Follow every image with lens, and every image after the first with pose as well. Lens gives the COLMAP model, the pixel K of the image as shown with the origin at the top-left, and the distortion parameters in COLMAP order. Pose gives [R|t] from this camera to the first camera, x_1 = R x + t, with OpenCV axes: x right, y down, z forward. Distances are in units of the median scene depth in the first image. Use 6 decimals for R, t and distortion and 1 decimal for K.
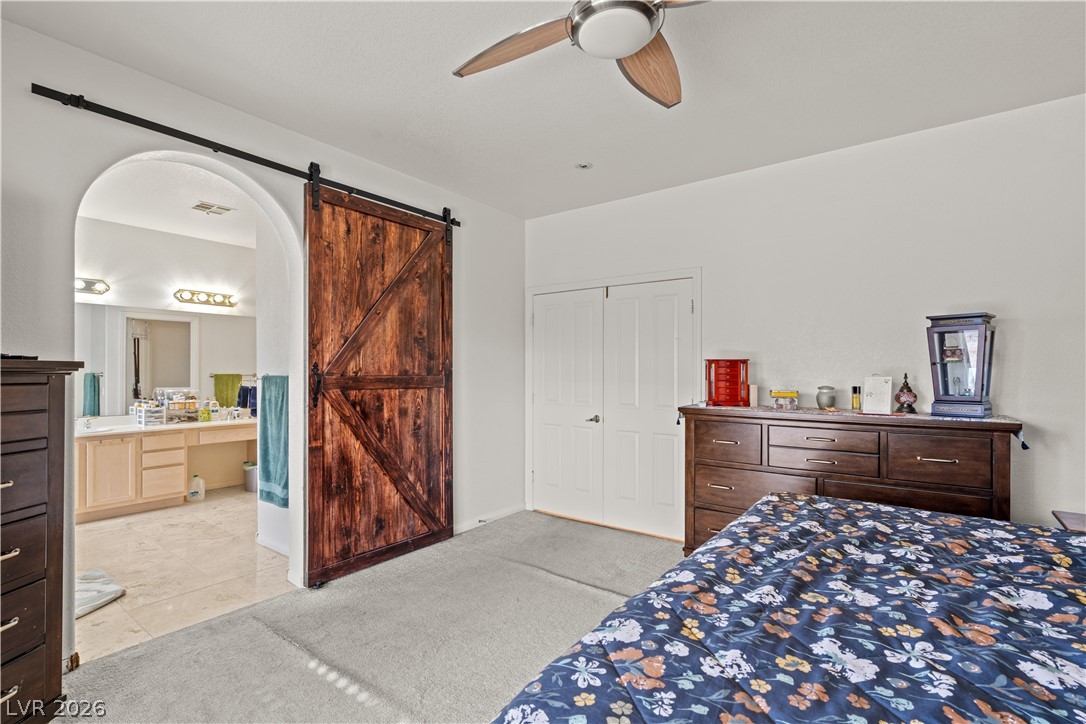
lens RADIAL K [[496.3, 0, 543.4], [0, 496.3, 371.8], [0, 0, 1]] dist [-0.005275, 0.002010]
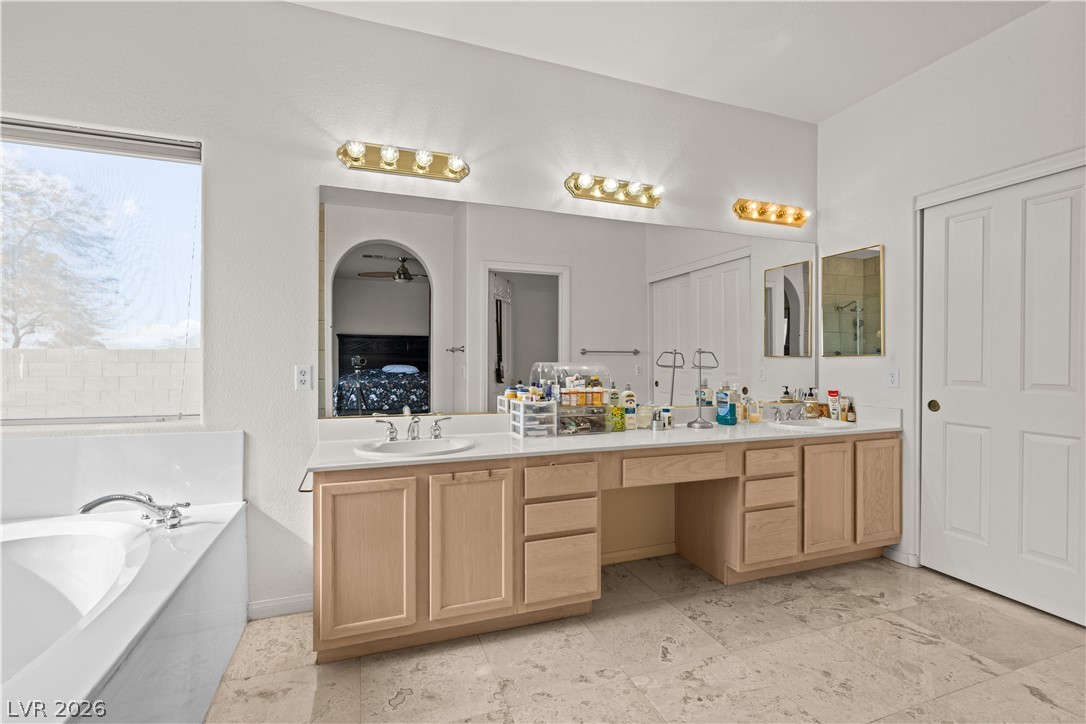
lens RADIAL K [[496.3, 0, 549.8], [0, 496.3, 365.9], [0, 0, 1]] dist [-0.005275, 0.002010]
pose [[0.845049, 0.004948, -0.534665, -0.352270], [-0.001867, 0.999978, 0.006304, 0.023568], [0.534685, -0.004329, 0.845040, 0.404763]]
